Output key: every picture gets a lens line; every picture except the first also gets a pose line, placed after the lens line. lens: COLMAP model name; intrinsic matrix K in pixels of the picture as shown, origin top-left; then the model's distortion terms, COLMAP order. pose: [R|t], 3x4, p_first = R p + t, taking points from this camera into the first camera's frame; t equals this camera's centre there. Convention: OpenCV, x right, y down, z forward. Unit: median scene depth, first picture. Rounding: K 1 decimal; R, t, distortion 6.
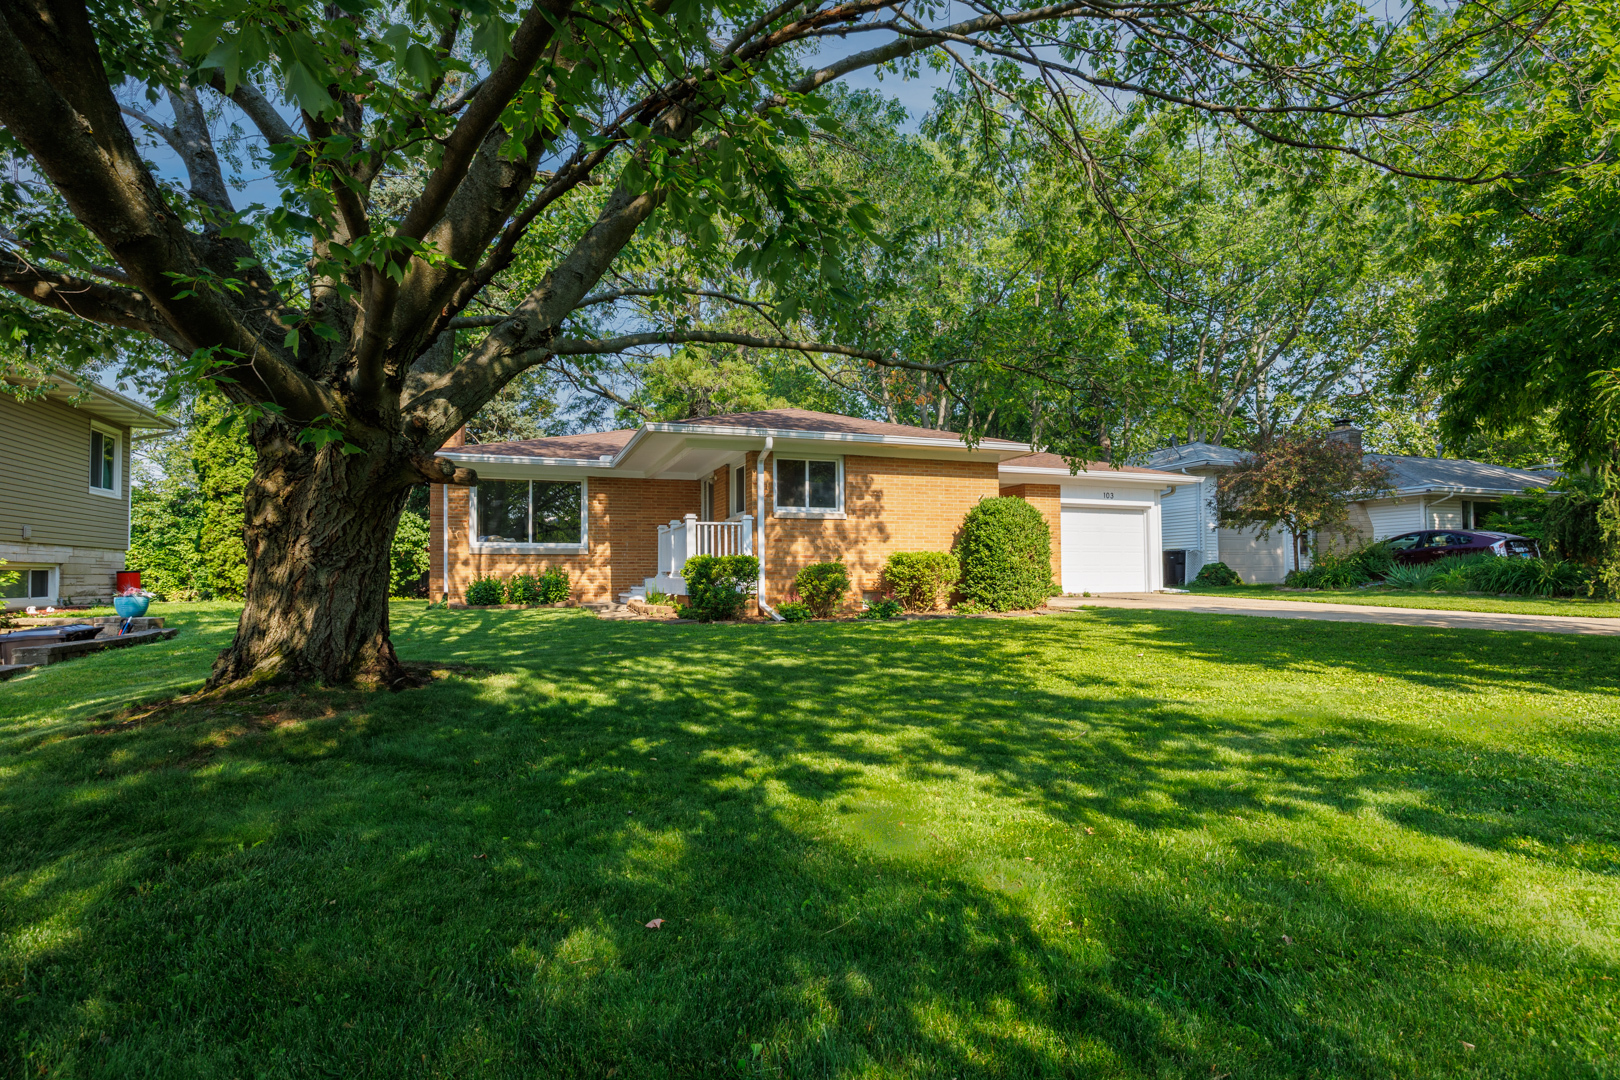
lens RADIAL K [[787.7, 0, 805.1], [0, 787.7, 551.9], [0, 0, 1]] dist [-0.008032, -0.000603]
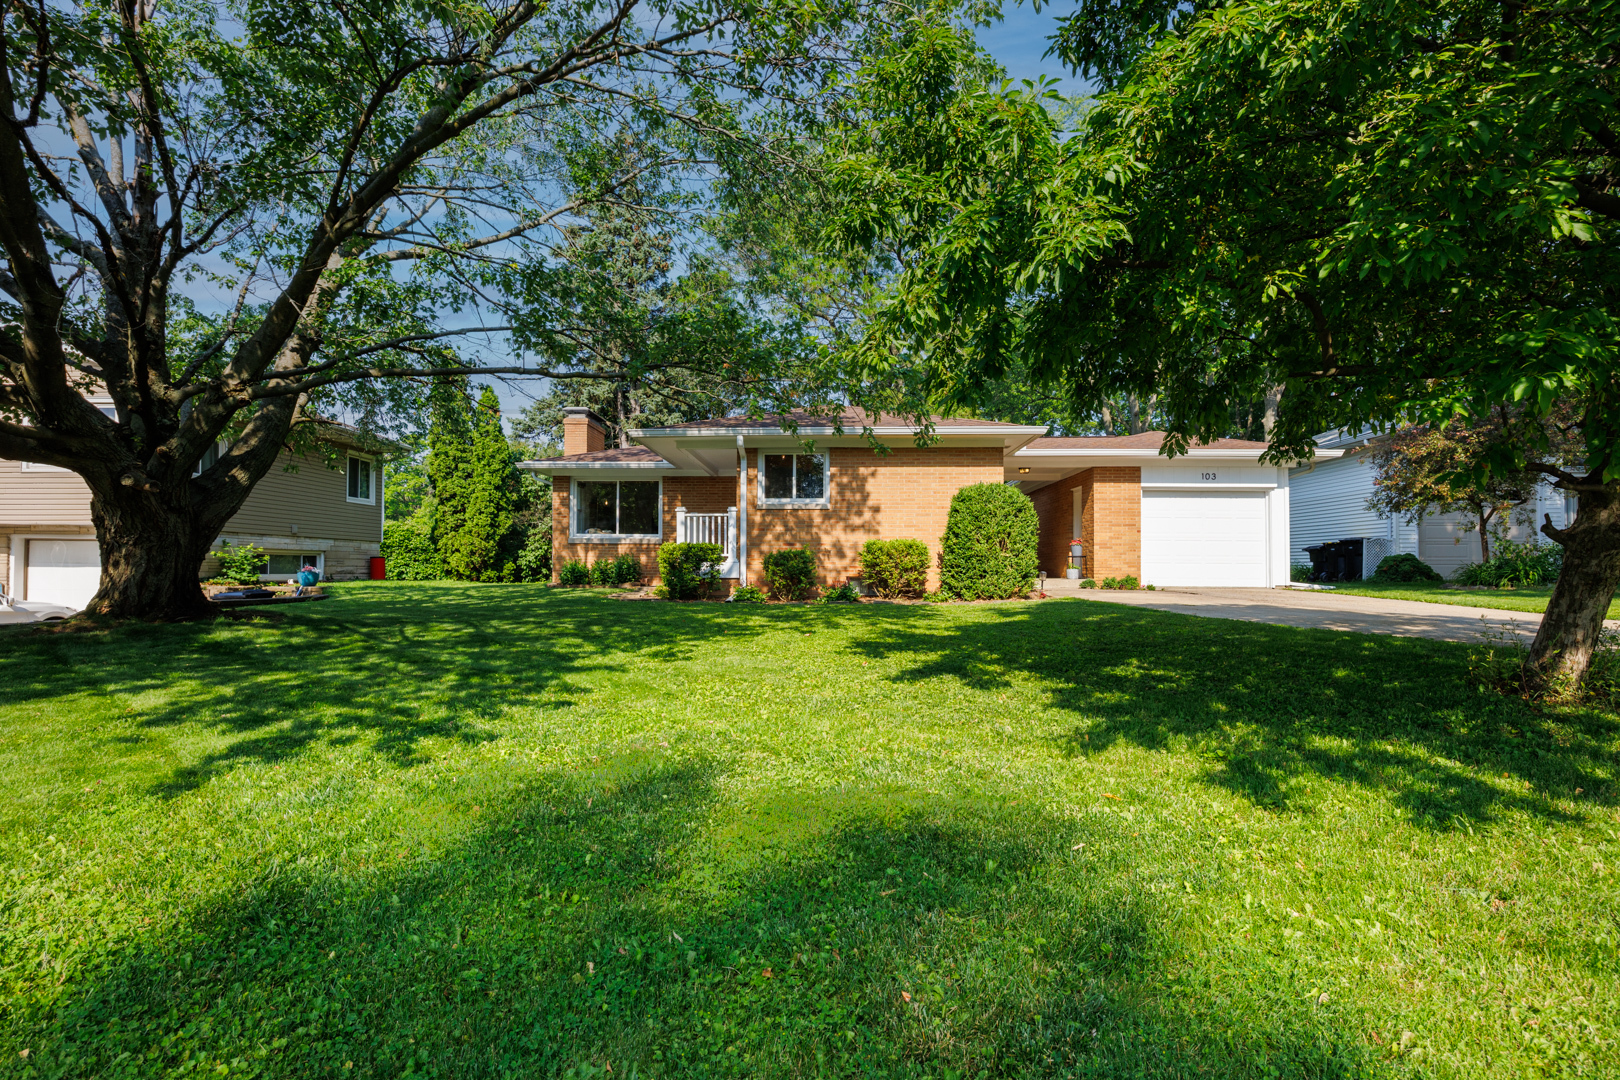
lens RADIAL K [[787.7, 0, 805.1], [0, 787.7, 551.9], [0, 0, 1]] dist [-0.008032, -0.000603]
pose [[0.921193, 0.001453, -0.389104, 0.395042], [0.001000, 0.999981, 0.006102, 0.008349], [0.389105, -0.006010, 0.921174, 0.016749]]
